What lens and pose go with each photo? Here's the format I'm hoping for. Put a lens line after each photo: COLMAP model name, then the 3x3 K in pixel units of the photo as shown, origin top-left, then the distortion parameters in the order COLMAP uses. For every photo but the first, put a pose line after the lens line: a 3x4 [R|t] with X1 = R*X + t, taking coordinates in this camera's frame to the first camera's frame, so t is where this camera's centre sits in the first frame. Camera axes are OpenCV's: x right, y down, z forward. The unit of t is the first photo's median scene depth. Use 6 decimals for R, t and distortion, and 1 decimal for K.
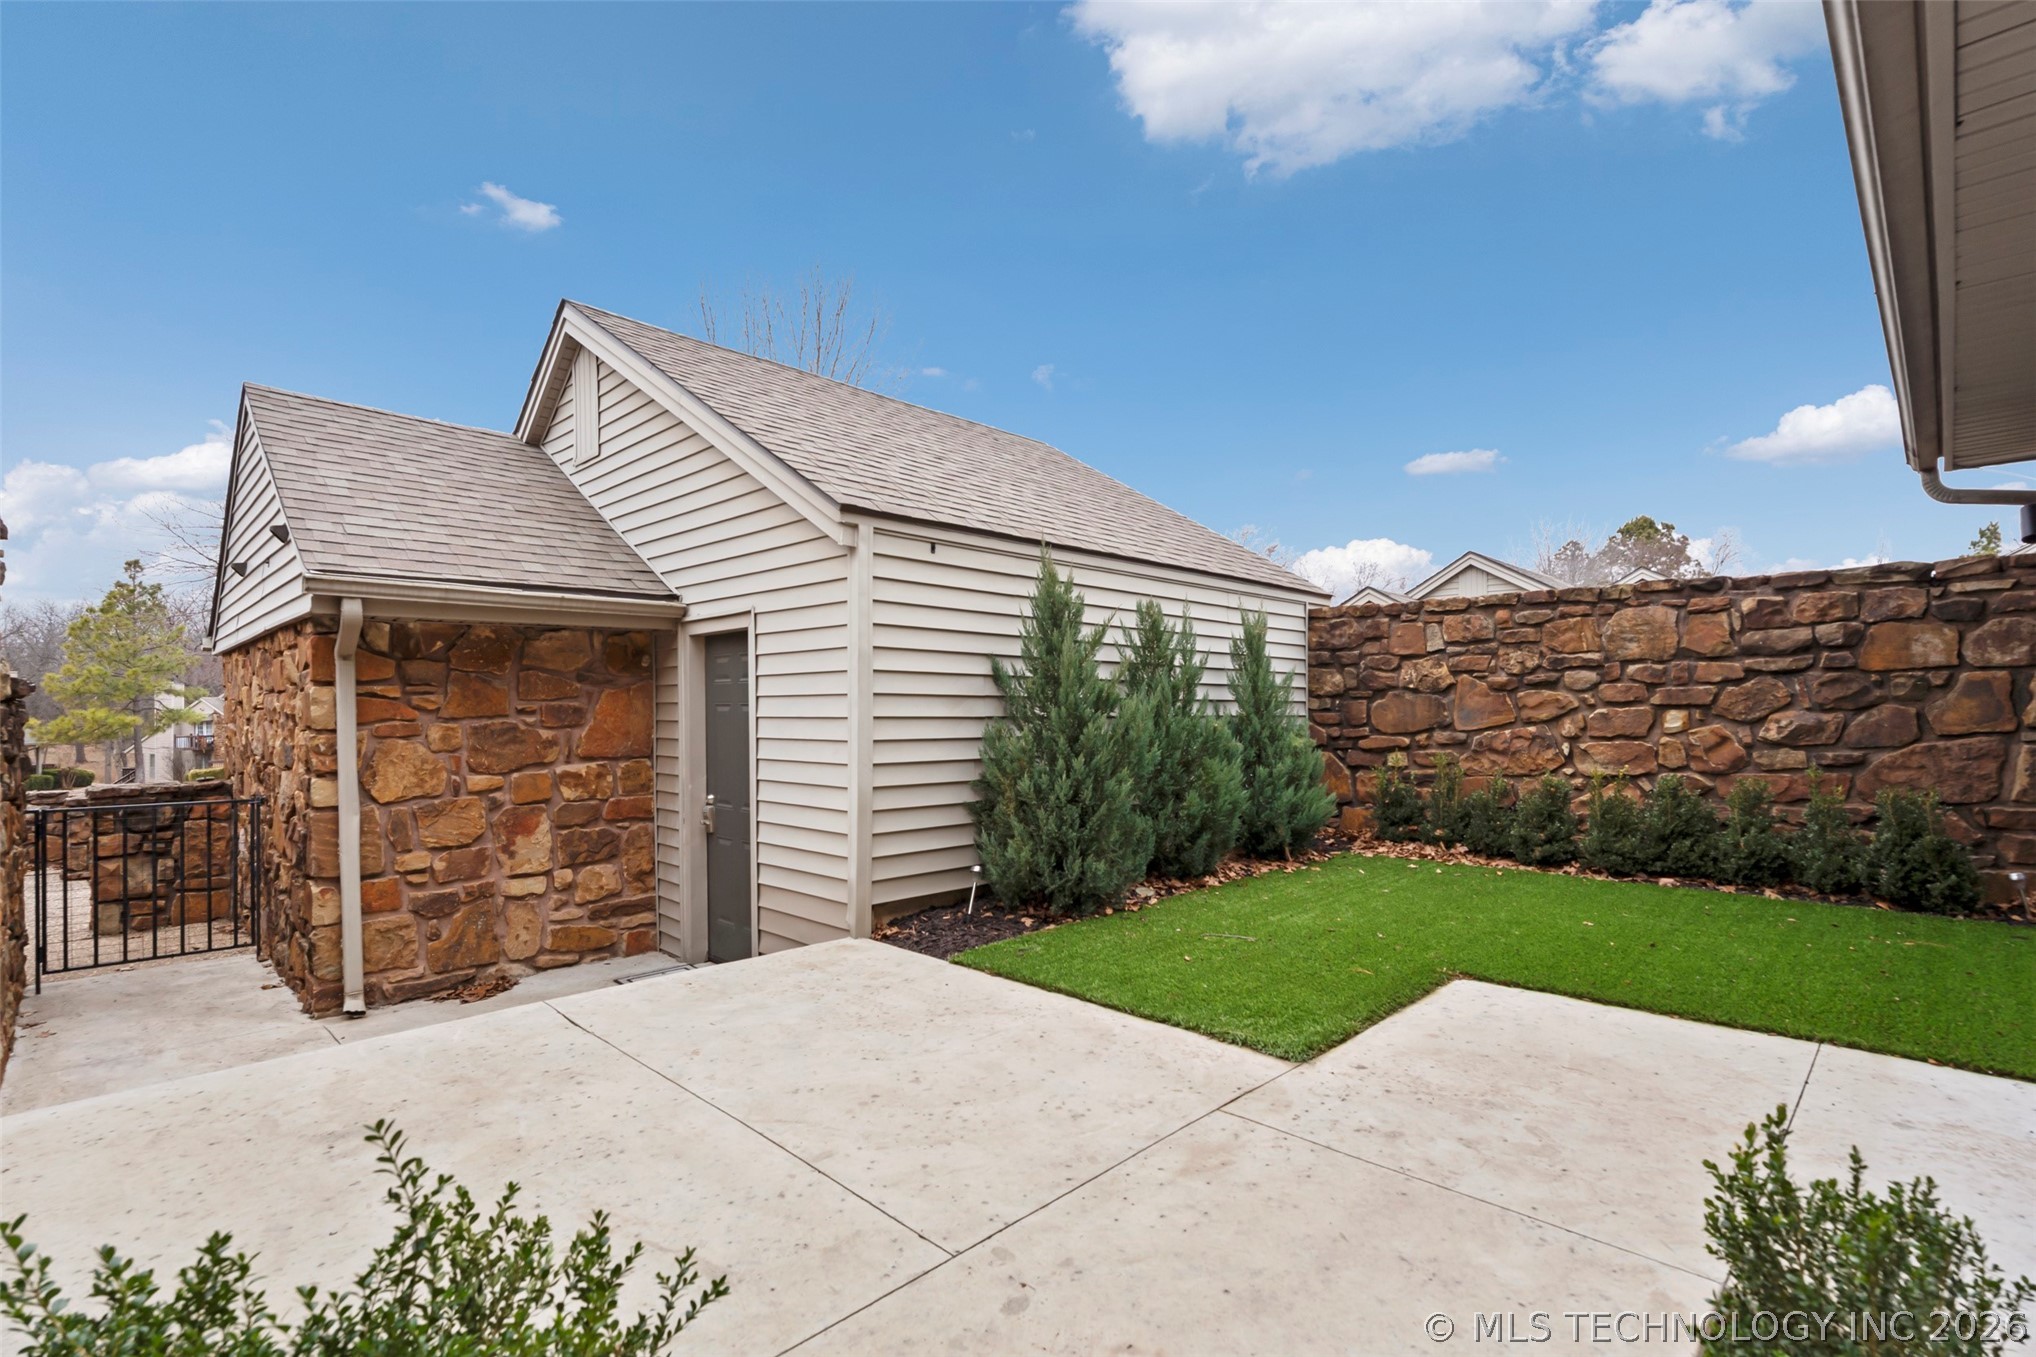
lens RADIAL K [[916.9, 0, 1018.0], [0, 916.9, 678.5], [0, 0, 1]] dist [0.003396, 0.000244]
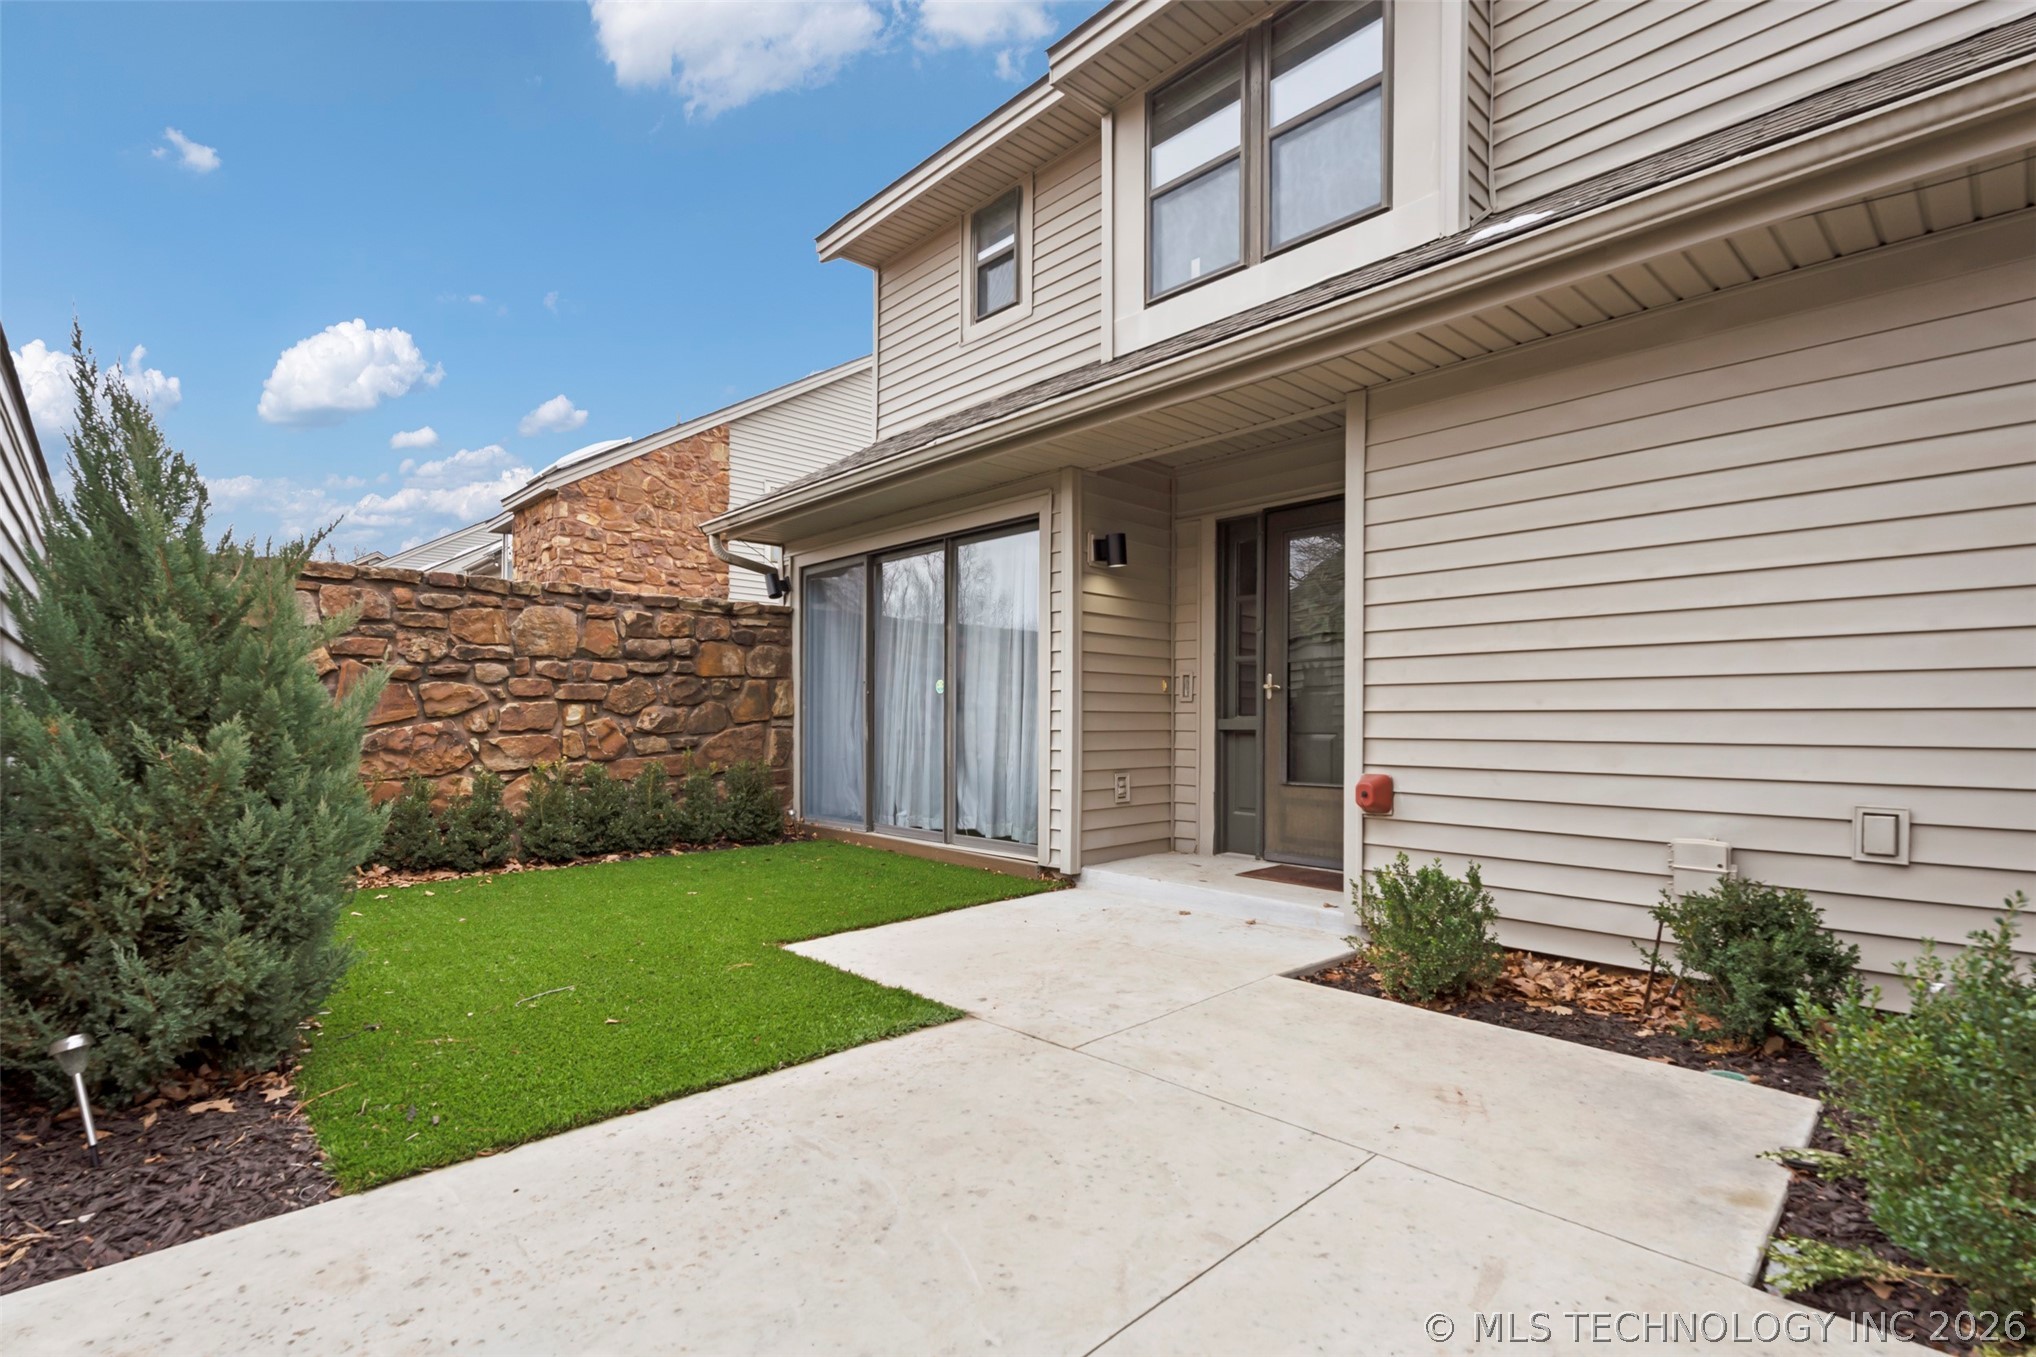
lens RADIAL K [[944.5, 0, 1021.2], [0, 944.5, 696.9], [0, 0, 1]] dist [0.000185, 0.000138]
pose [[0.027317, 0.021706, 0.999391, -0.405259], [-0.033592, 0.999220, -0.020784, 0.031792], [-0.999062, -0.033003, 0.028025, 0.455759]]
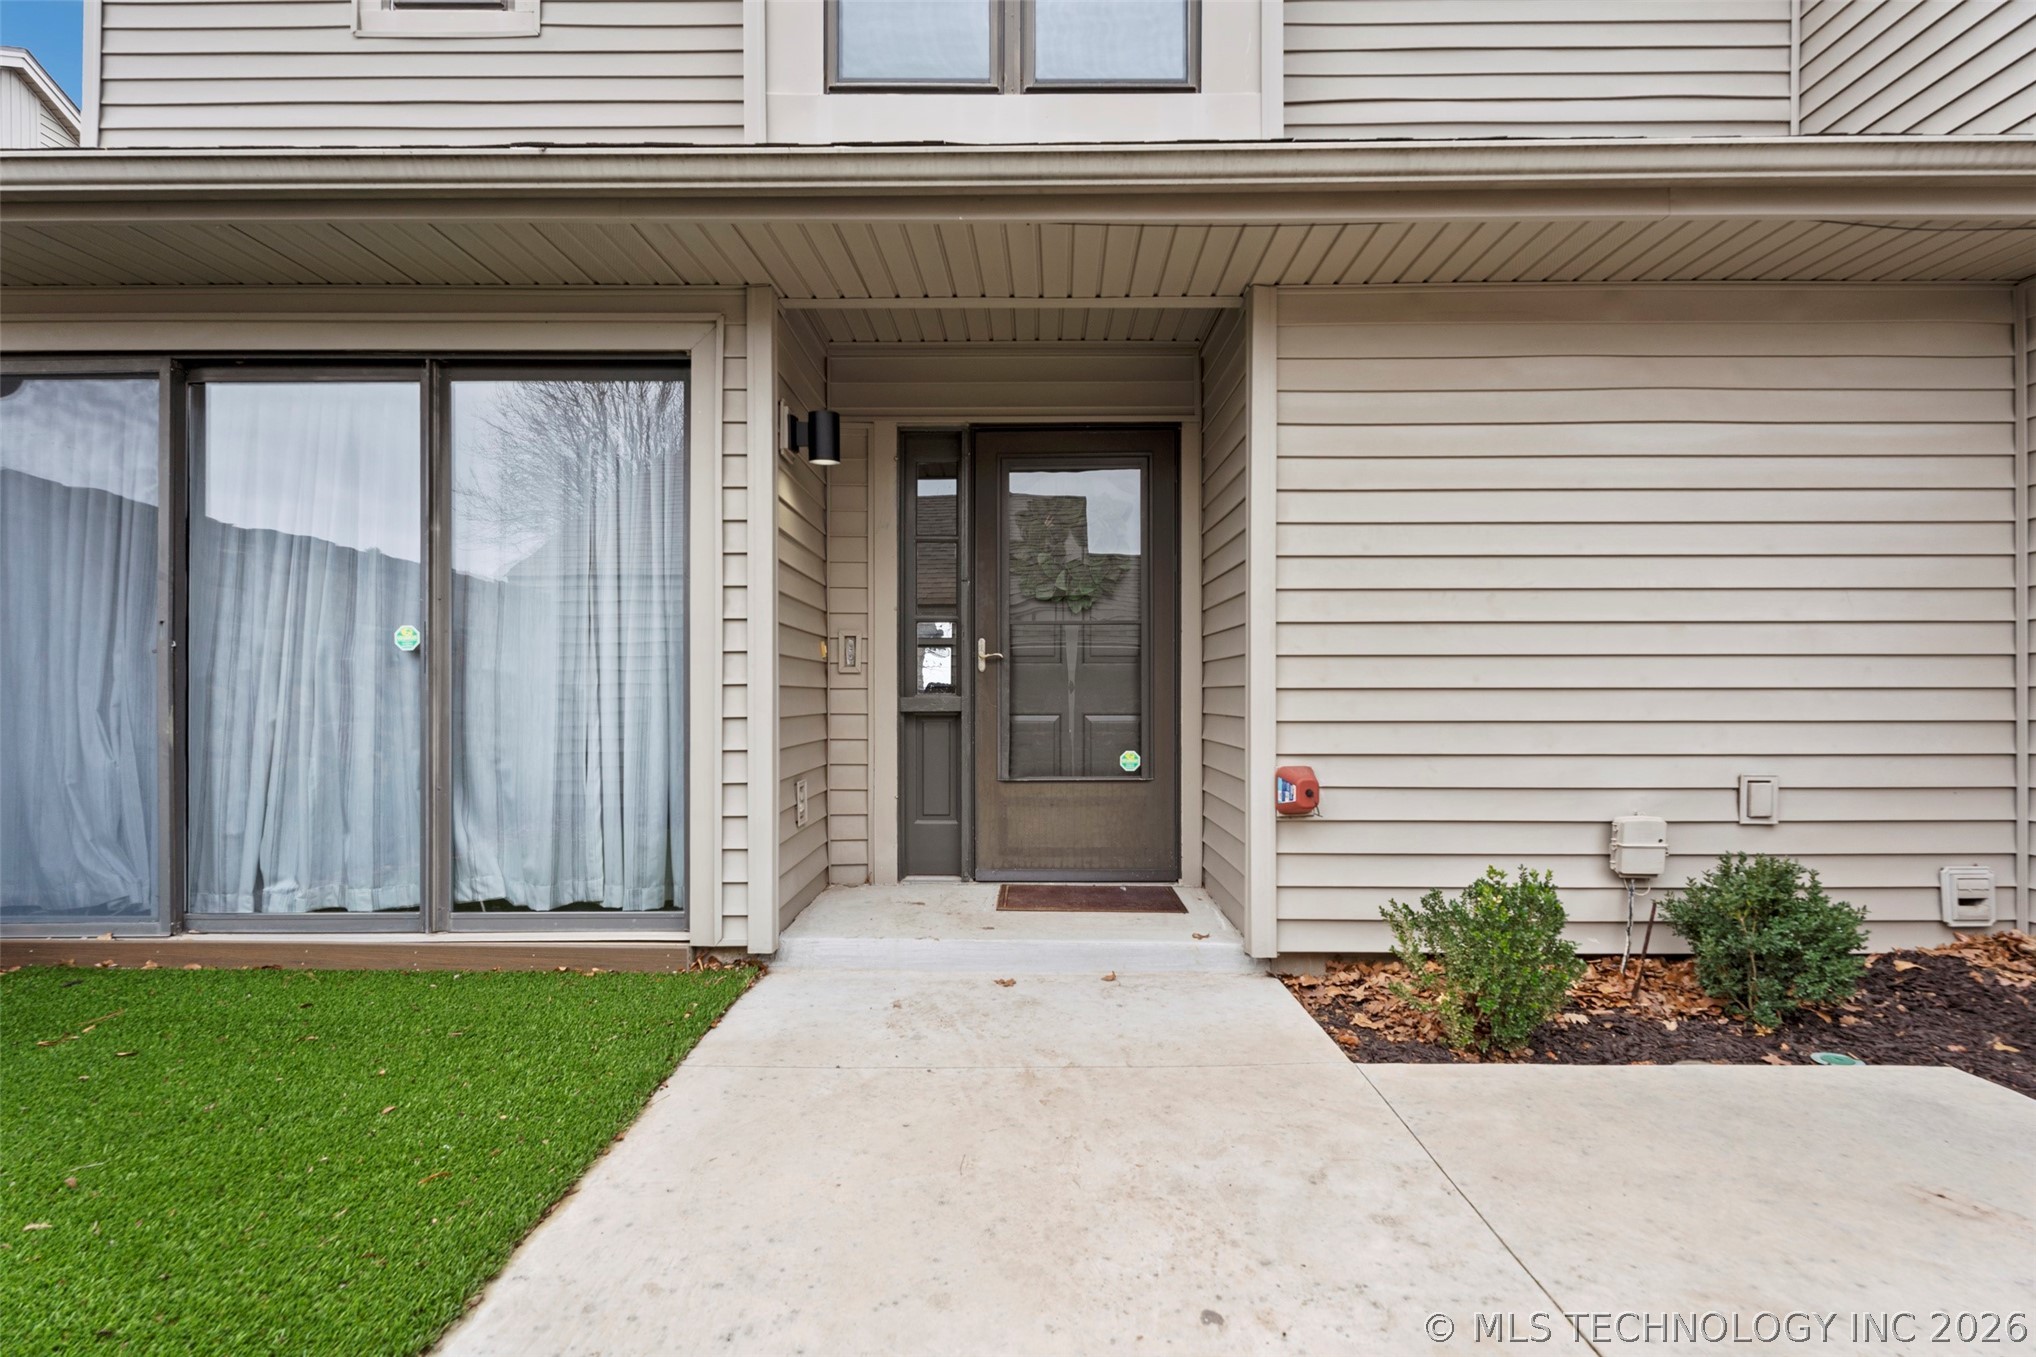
lens RADIAL K [[916.9, 0, 1018.0], [0, 916.9, 678.5], [0, 0, 1]] dist [0.003396, 0.000244]
pose [[-0.707082, 0.010346, 0.707056, 0.036308], [-0.023506, 0.998996, -0.038125, 0.038197], [-0.706741, -0.043577, -0.706129, 0.720363]]
